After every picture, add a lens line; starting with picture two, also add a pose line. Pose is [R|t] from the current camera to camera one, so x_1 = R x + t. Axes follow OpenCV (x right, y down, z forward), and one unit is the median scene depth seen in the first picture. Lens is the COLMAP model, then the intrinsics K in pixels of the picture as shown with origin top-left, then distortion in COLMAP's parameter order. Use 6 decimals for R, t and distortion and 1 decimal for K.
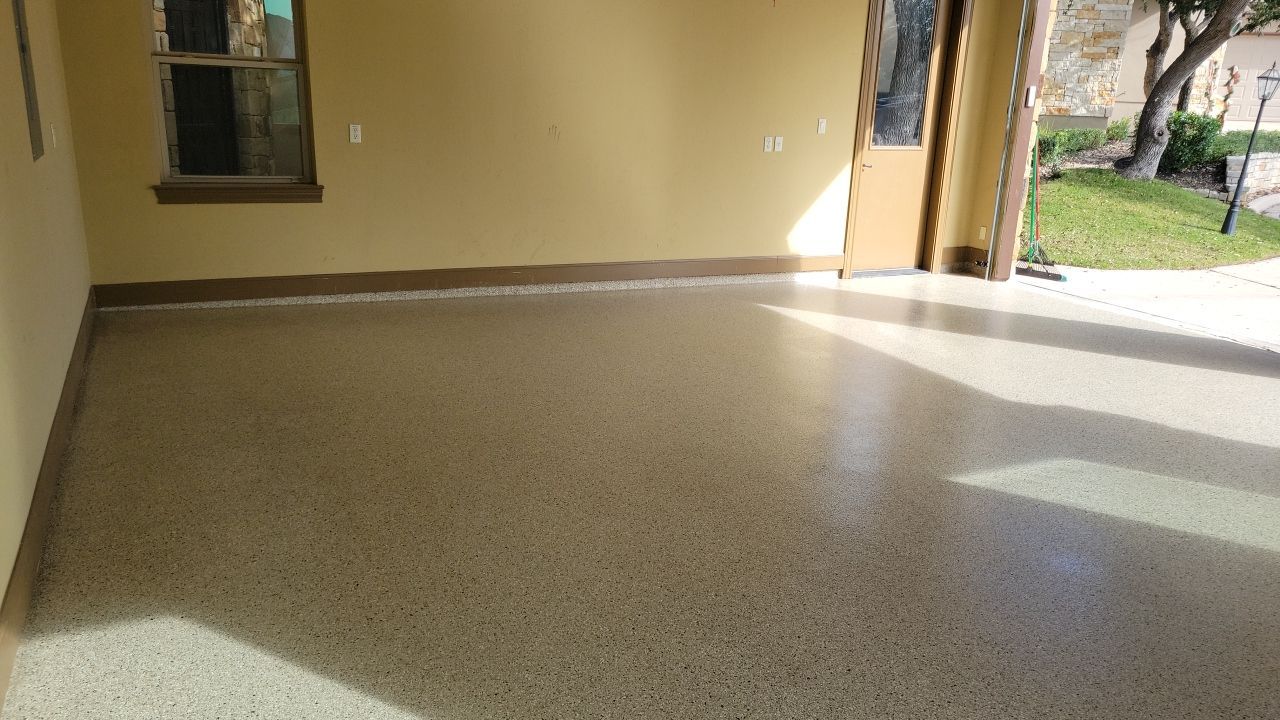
lens RADIAL K [[958.2, 0, 649.2], [0, 958.2, 364.9], [0, 0, 1]] dist [0.056875, -0.038239]
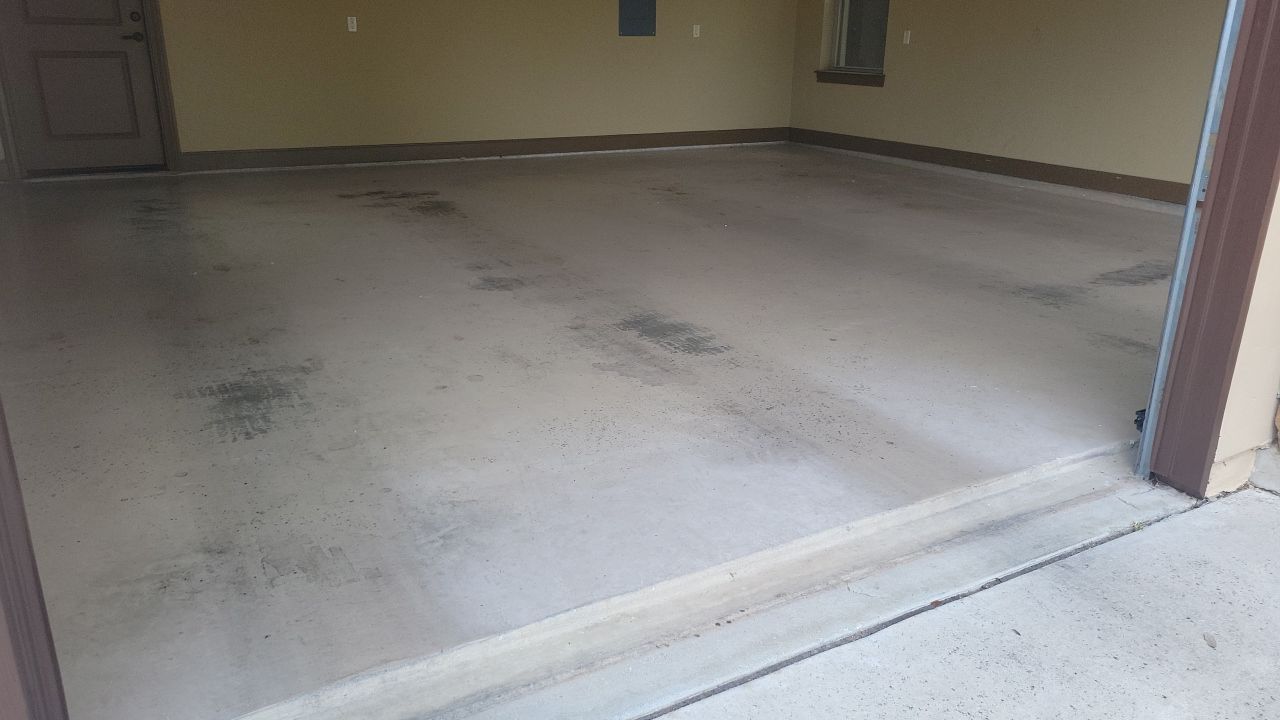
lens RADIAL K [[958.2, 0, 639.0], [0, 958.2, 359.7], [0, 0, 1]] dist [0.056875, -0.038239]
pose [[0.030915, 0.310409, -0.950100, 2.225250], [-0.249626, 0.922831, 0.293377, -0.250255], [0.967849, 0.228101, 0.106015, 1.183643]]
